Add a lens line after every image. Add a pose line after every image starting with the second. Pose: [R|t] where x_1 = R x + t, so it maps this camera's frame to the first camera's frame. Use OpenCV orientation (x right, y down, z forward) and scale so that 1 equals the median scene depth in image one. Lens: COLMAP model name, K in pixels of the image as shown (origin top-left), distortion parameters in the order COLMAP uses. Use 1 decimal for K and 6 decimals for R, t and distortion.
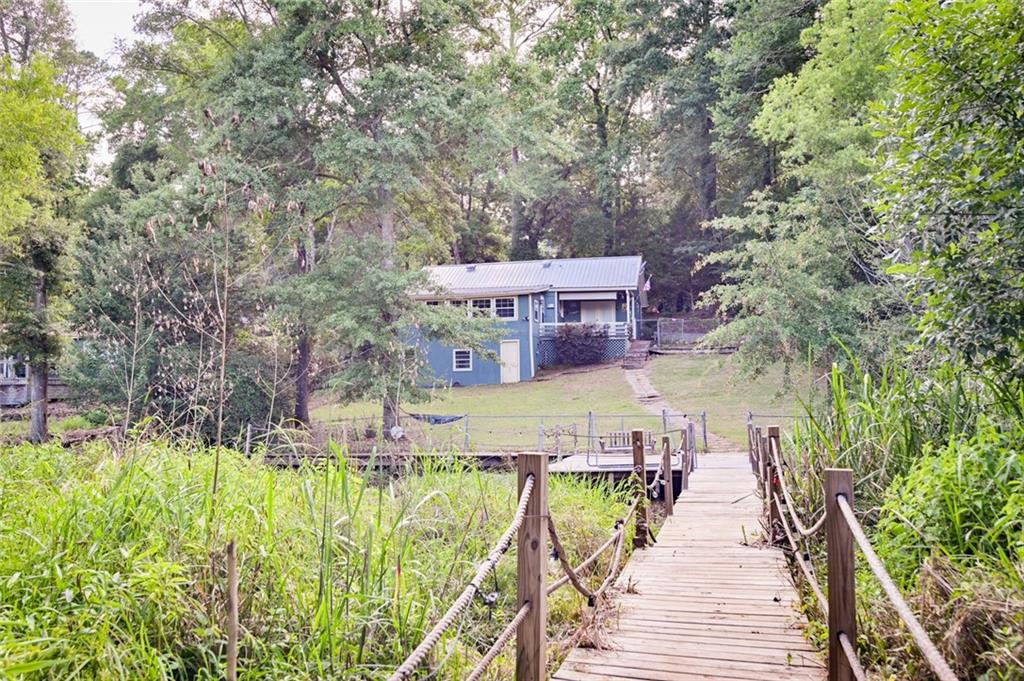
lens RADIAL K [[1034.5, 0, 512.1], [0, 1034.5, 341.8], [0, 0, 1]] dist [-0.001414, 0.000000]
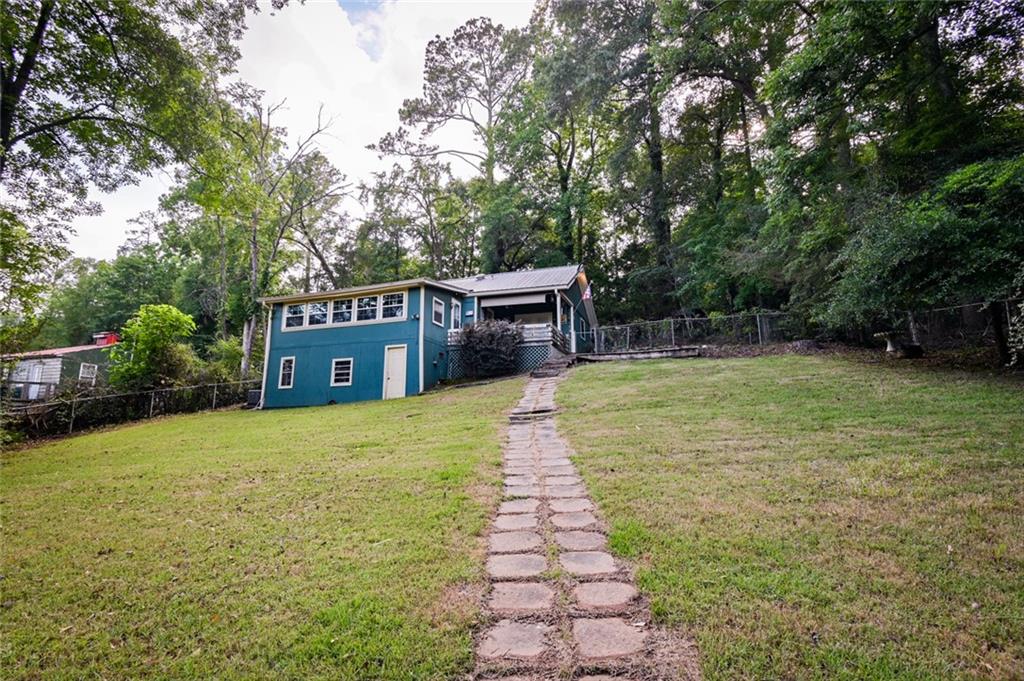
lens RADIAL K [[489.1, 0, 511.4], [0, 489.1, 338.5], [0, 0, 1]] dist [-0.000906, -0.000021]
pose [[0.989887, -0.020423, -0.140381, 0.135538], [0.002197, 0.991671, -0.128775, 0.040833], [0.141842, 0.127164, 0.981687, 0.642867]]
